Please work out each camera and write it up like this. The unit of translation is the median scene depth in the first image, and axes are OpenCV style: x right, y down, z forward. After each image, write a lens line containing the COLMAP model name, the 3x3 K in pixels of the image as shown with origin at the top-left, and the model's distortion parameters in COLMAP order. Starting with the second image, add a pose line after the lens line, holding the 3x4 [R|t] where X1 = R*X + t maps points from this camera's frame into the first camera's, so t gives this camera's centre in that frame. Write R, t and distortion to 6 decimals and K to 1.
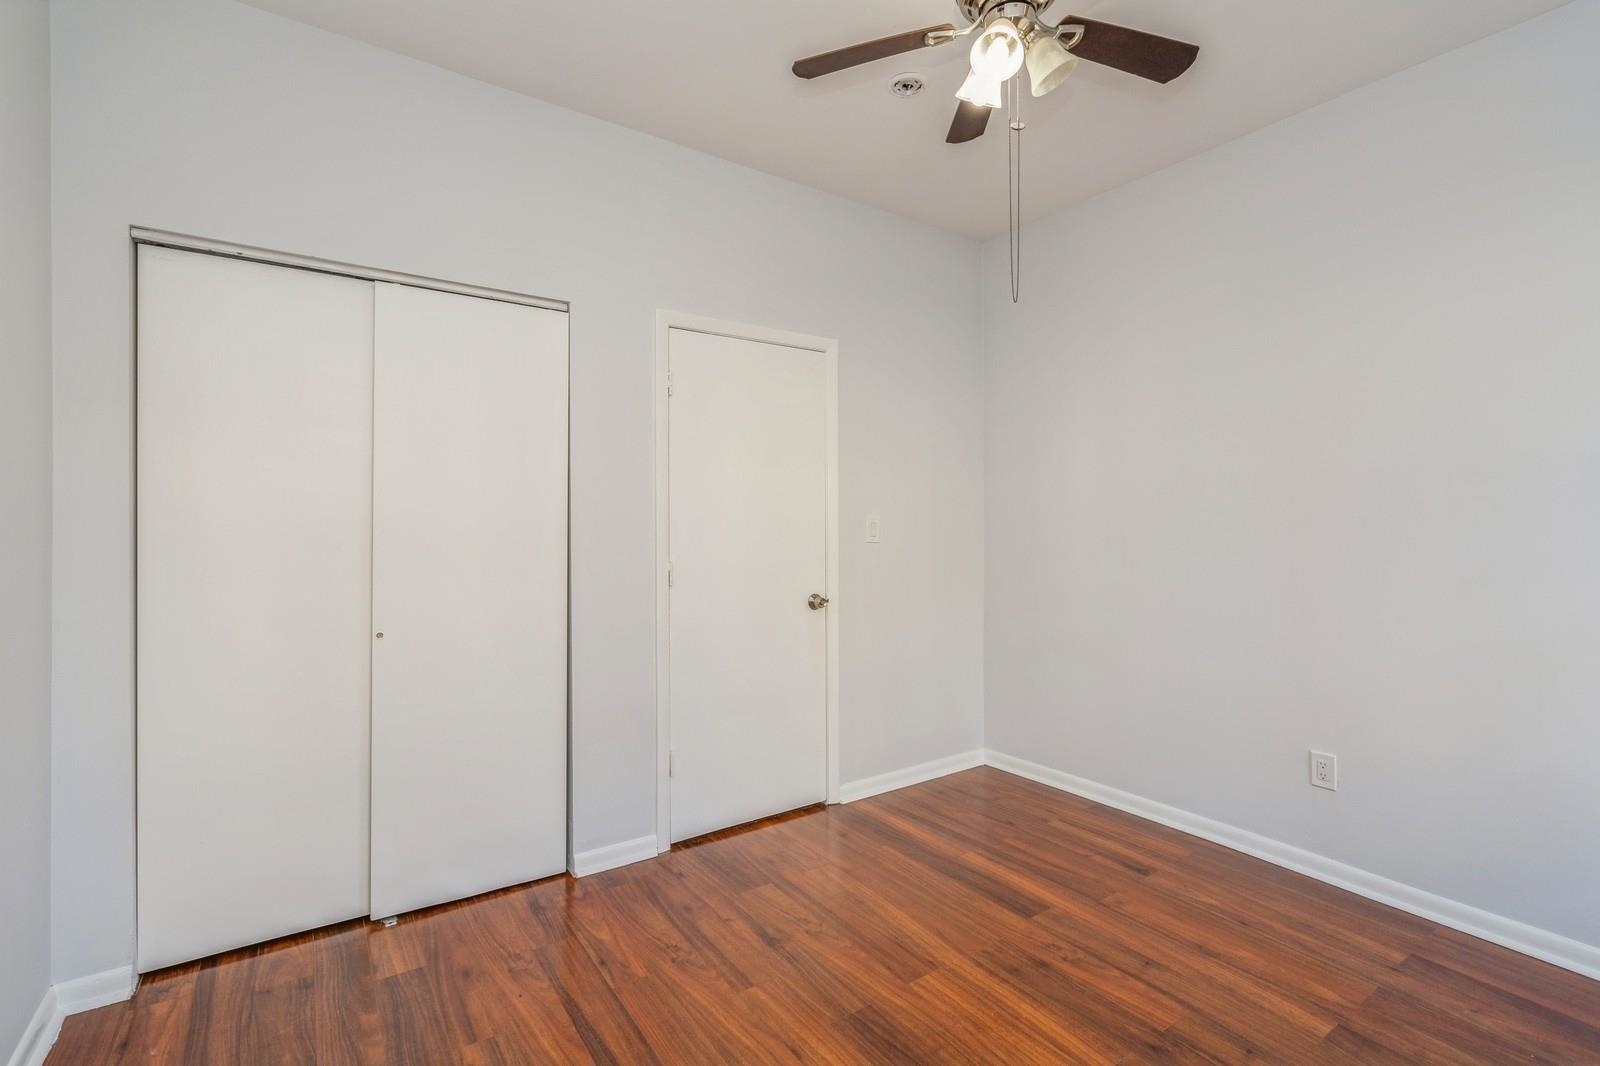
lens RADIAL K [[730.1, 0, 814.1], [0, 730.1, 519.3], [0, 0, 1]] dist [0.001734, 0.000747]
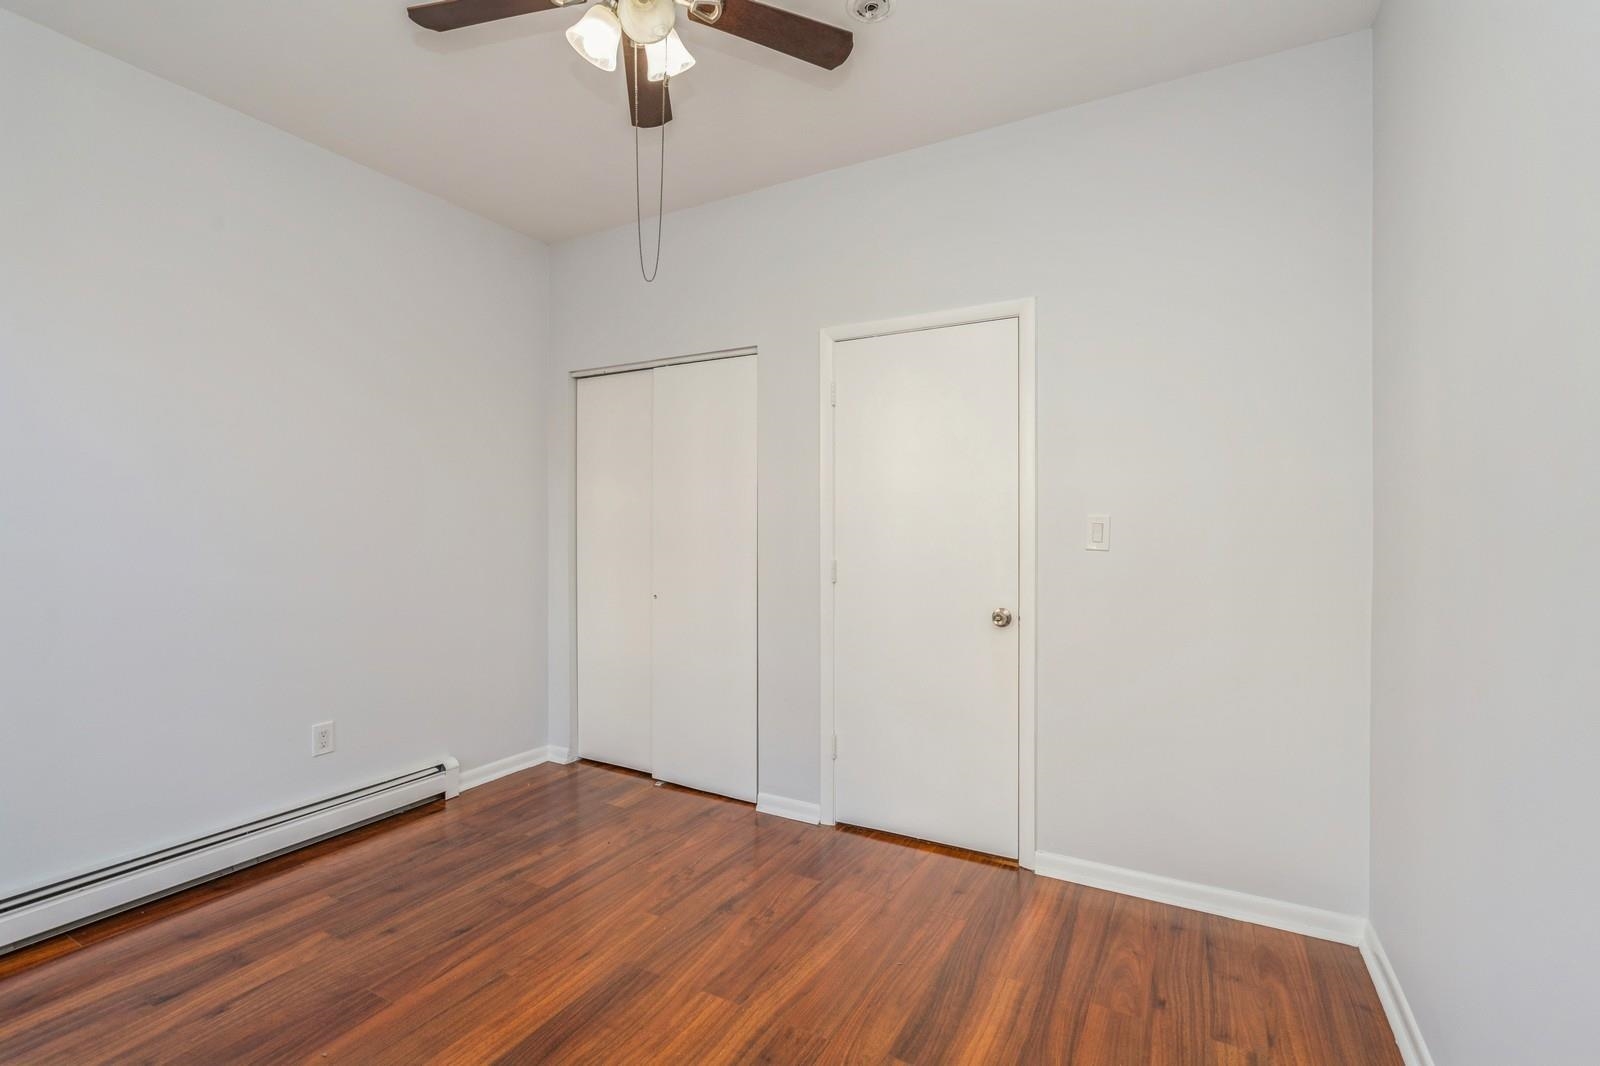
lens RADIAL K [[725.9, 0, 802.4], [0, 725.9, 535.9], [0, 0, 1]] dist [-0.001694, 0.000508]
pose [[0.435670, 0.012257, -0.900023, 0.807236], [0.001887, 0.999893, 0.014531, 0.006284], [0.900105, -0.008029, 0.435600, 0.532668]]
